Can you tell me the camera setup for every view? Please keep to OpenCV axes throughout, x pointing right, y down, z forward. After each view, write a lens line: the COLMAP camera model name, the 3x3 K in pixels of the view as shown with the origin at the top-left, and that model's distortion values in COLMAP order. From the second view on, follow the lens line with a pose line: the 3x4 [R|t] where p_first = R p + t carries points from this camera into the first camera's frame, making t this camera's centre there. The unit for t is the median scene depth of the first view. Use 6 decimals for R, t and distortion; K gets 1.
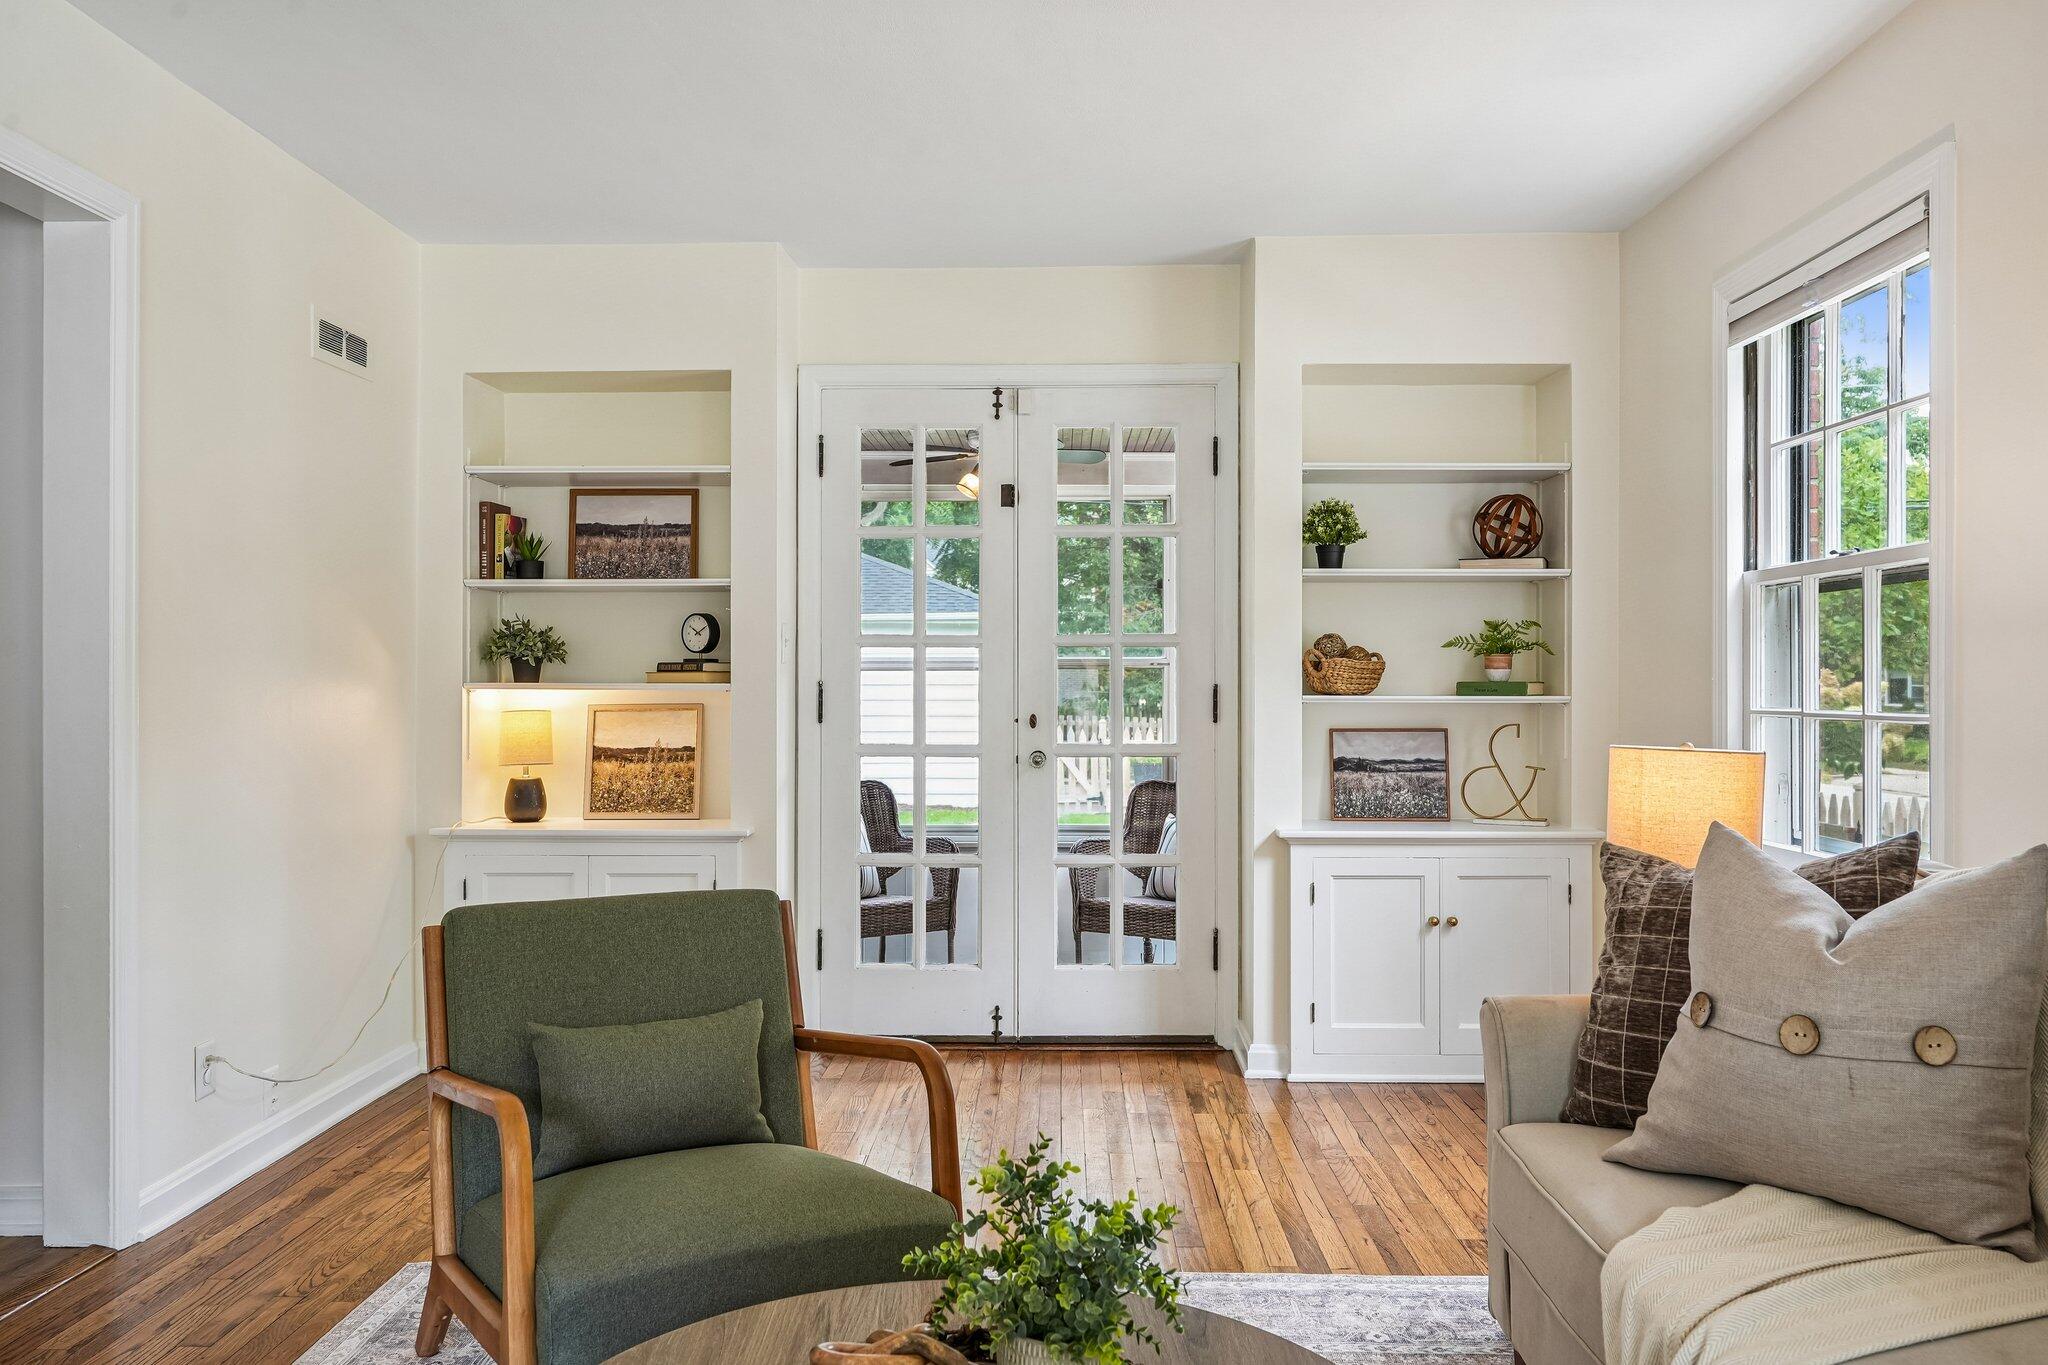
lens RADIAL K [[1530.3, 0, 1026.2], [0, 1530.3, 686.2], [0, 0, 1]] dist [-0.008781, -0.003550]
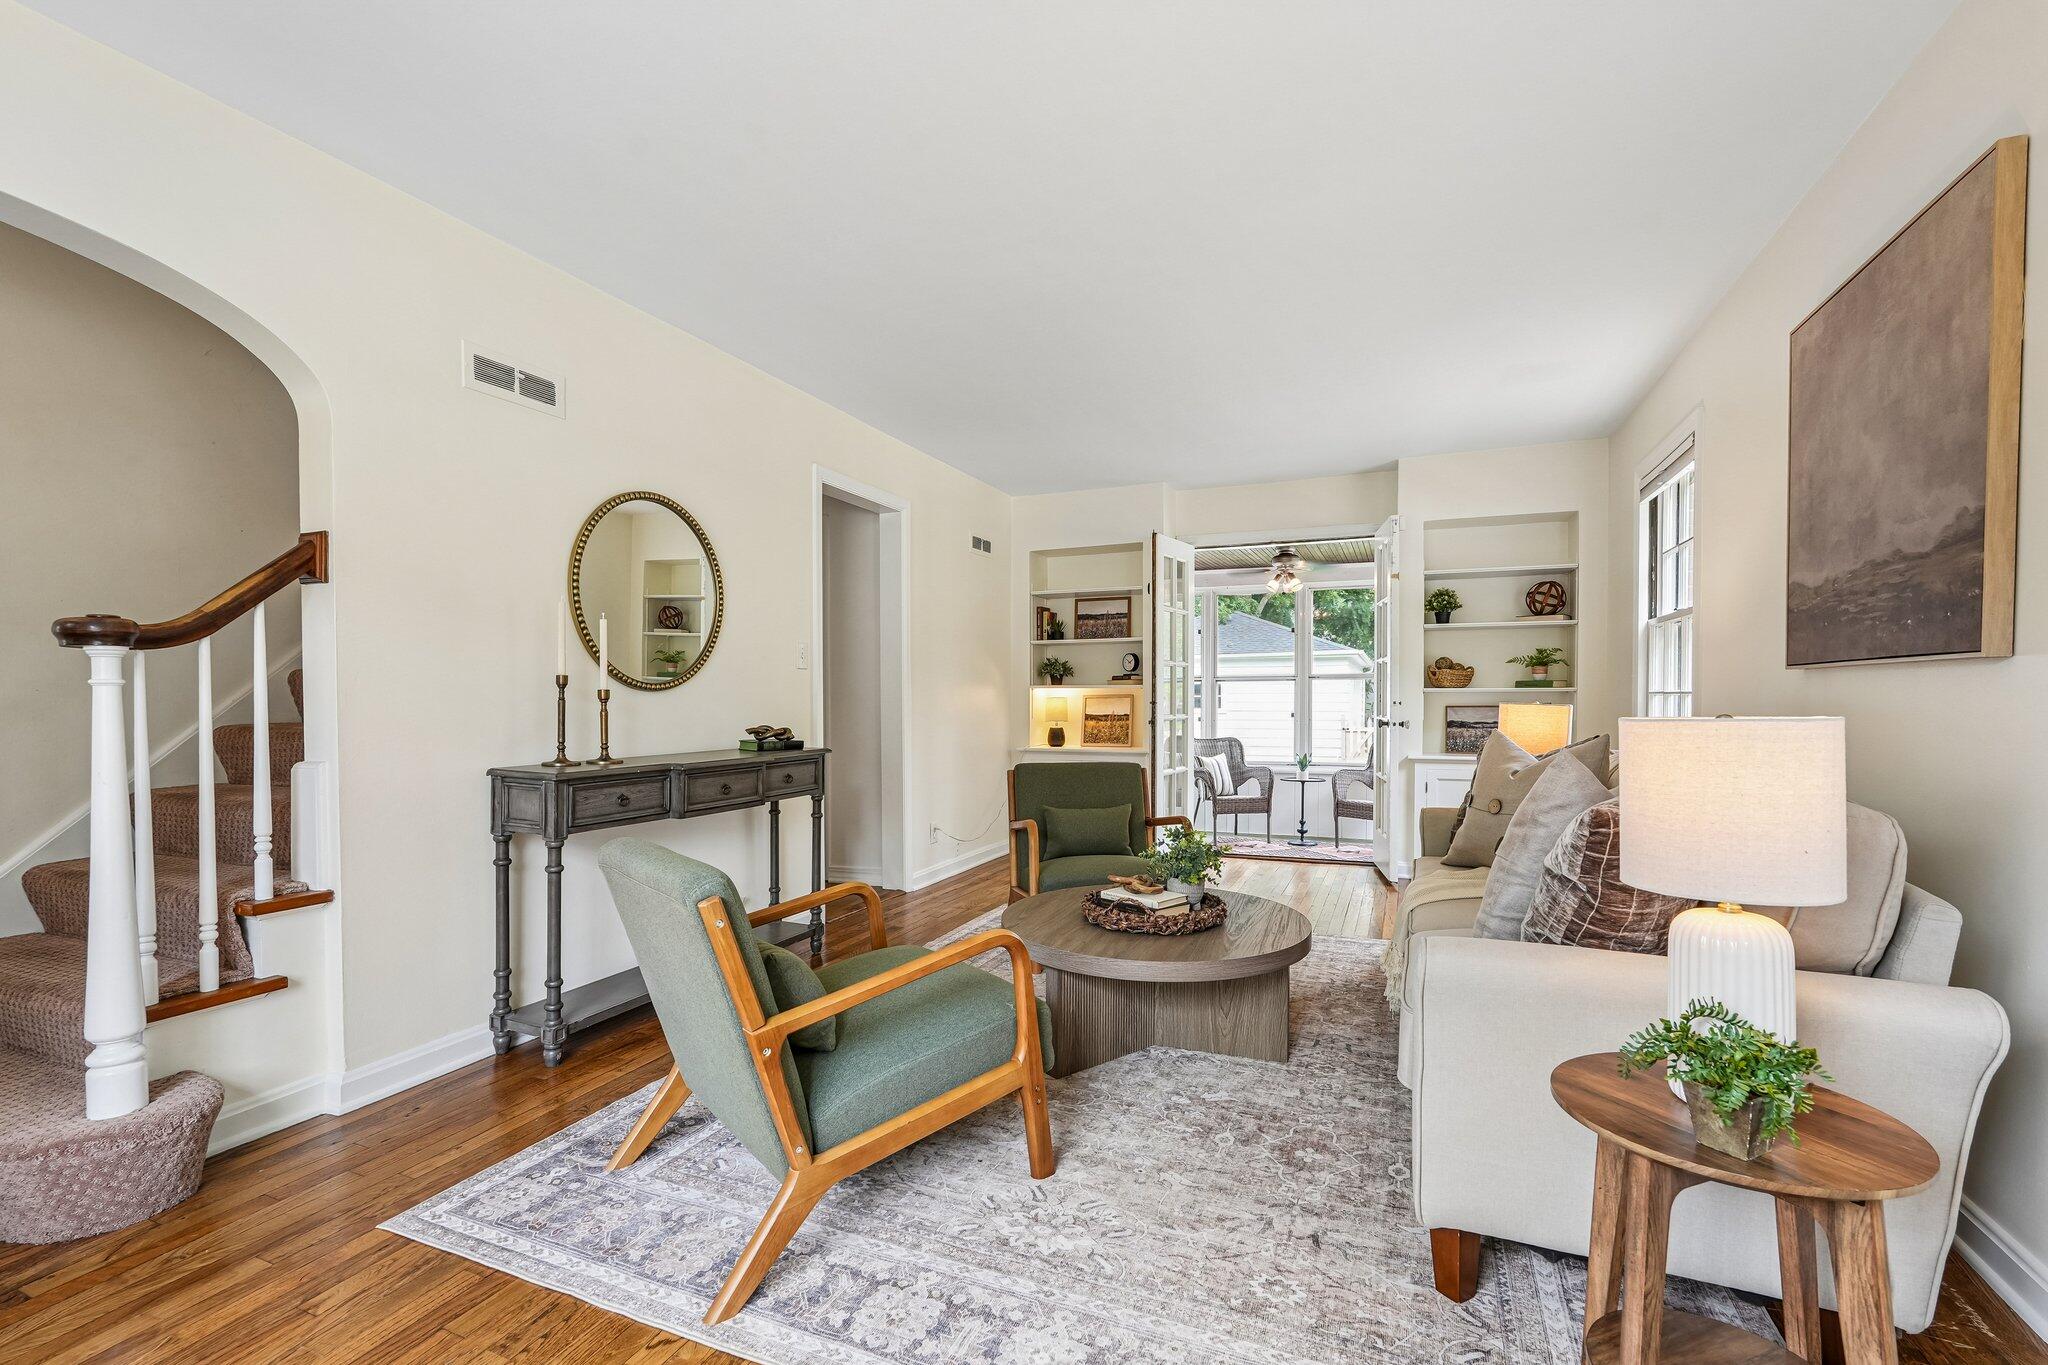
lens RADIAL K [[902.1, 0, 1020.9], [0, 902.1, 716.4], [0, 0, 1]] dist [-0.016738, 0.000448]
pose [[0.927404, 0.004195, -0.374037, 0.126614], [0.003843, 0.999777, 0.020742, 0.015621], [0.374040, -0.020674, 0.927182, -0.266406]]
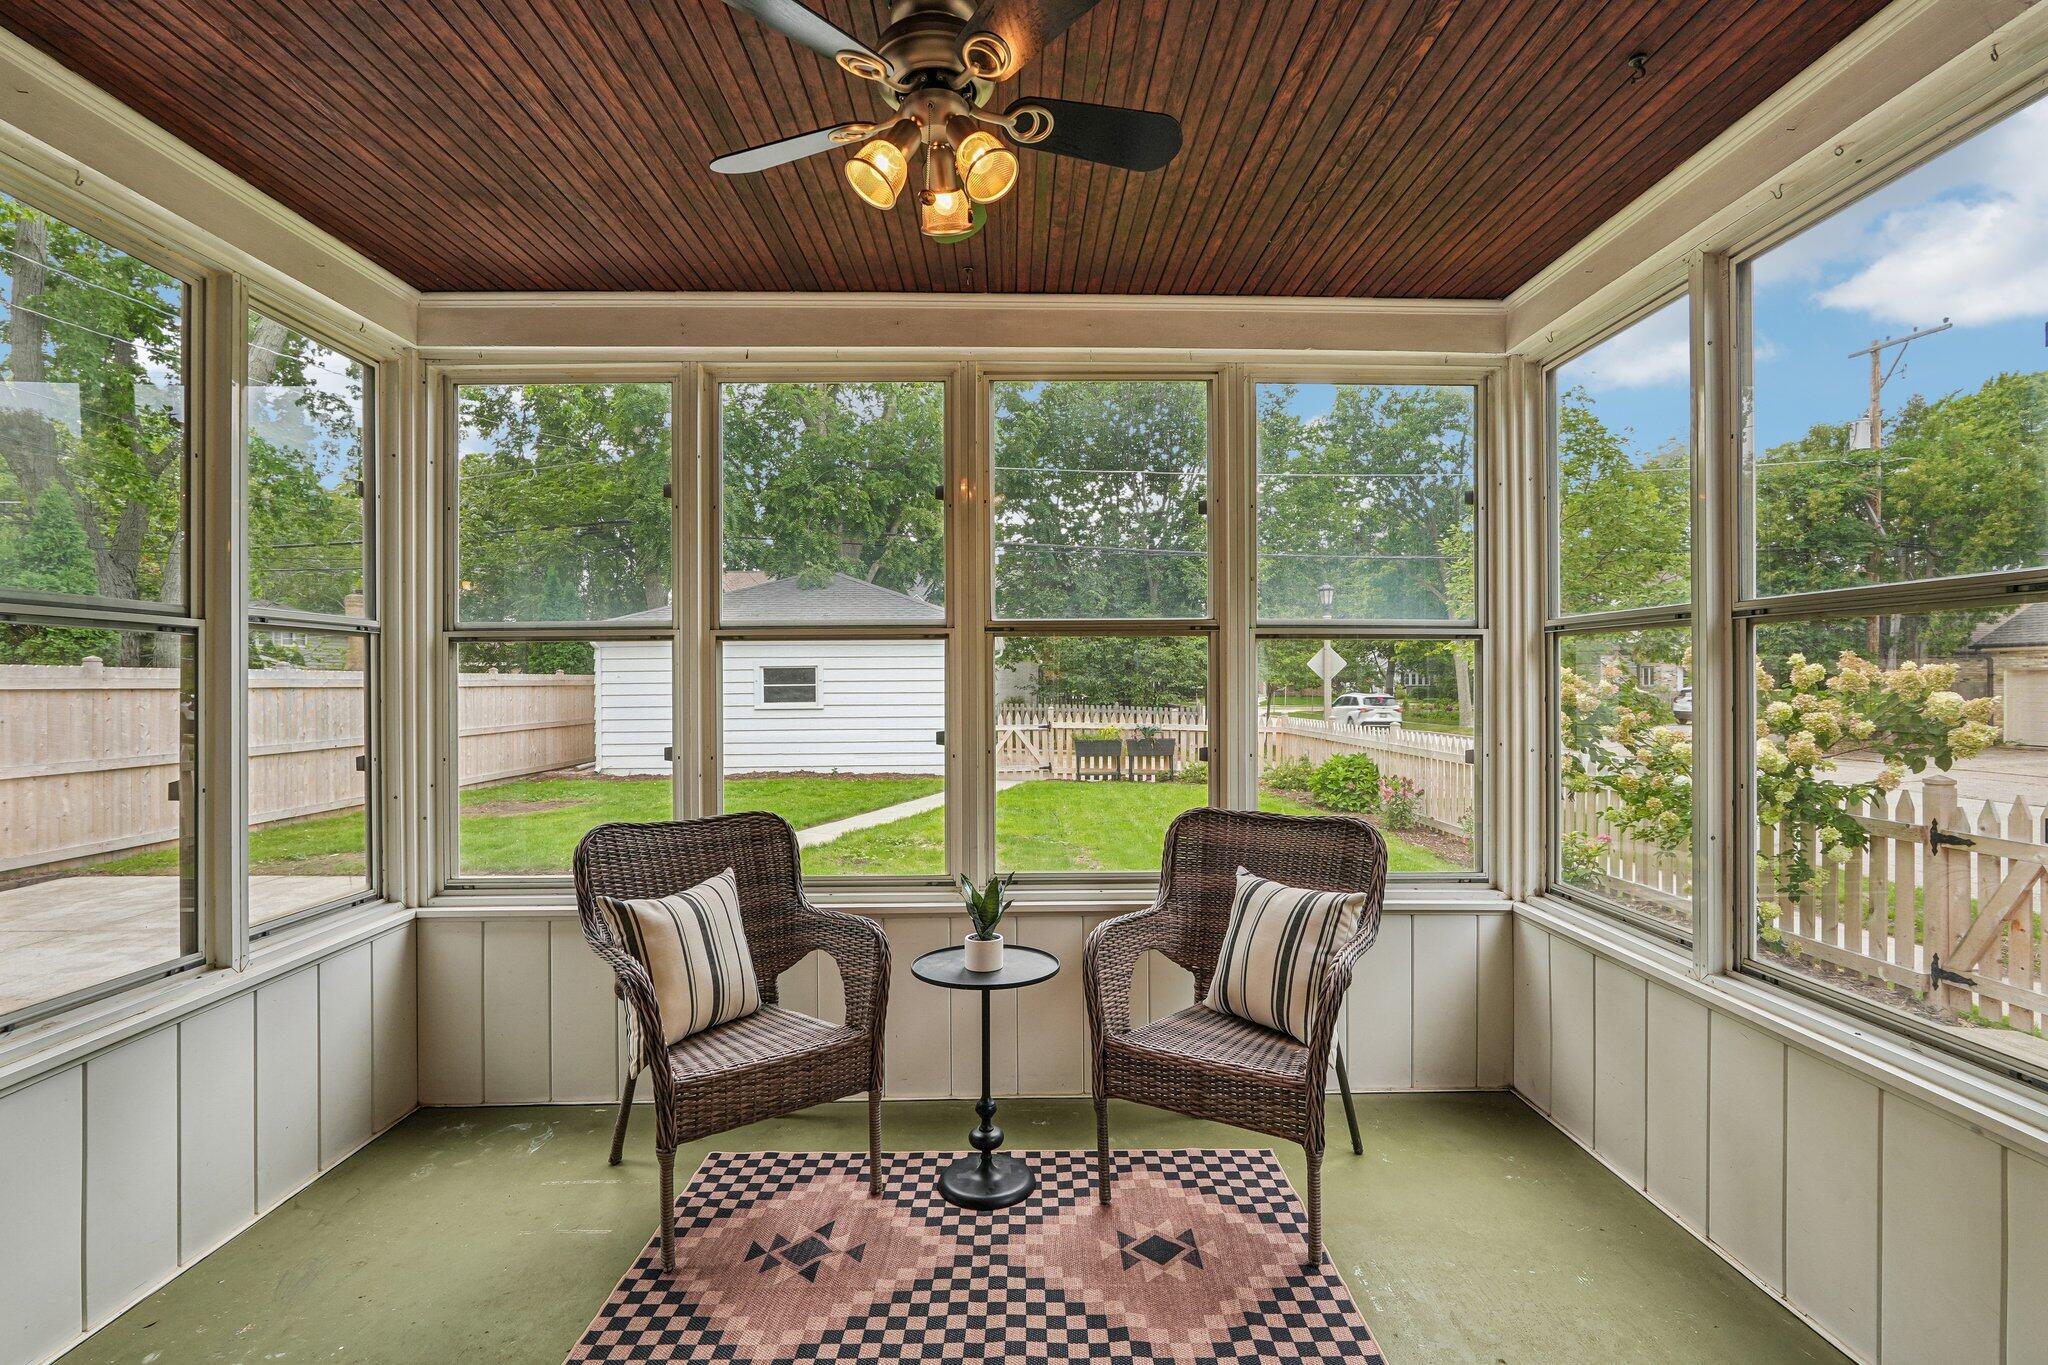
lens RADIAL K [[931.5, 0, 1020.3], [0, 931.5, 683.0], [0, 0, 1]] dist [-0.022934, 0.011846]
pose [[0.999425, -0.004063, 0.033662, -0.009090], [0.004094, 0.999991, -0.000866, 0.015727], [-0.033658, 0.001004, 0.999433, 0.958236]]
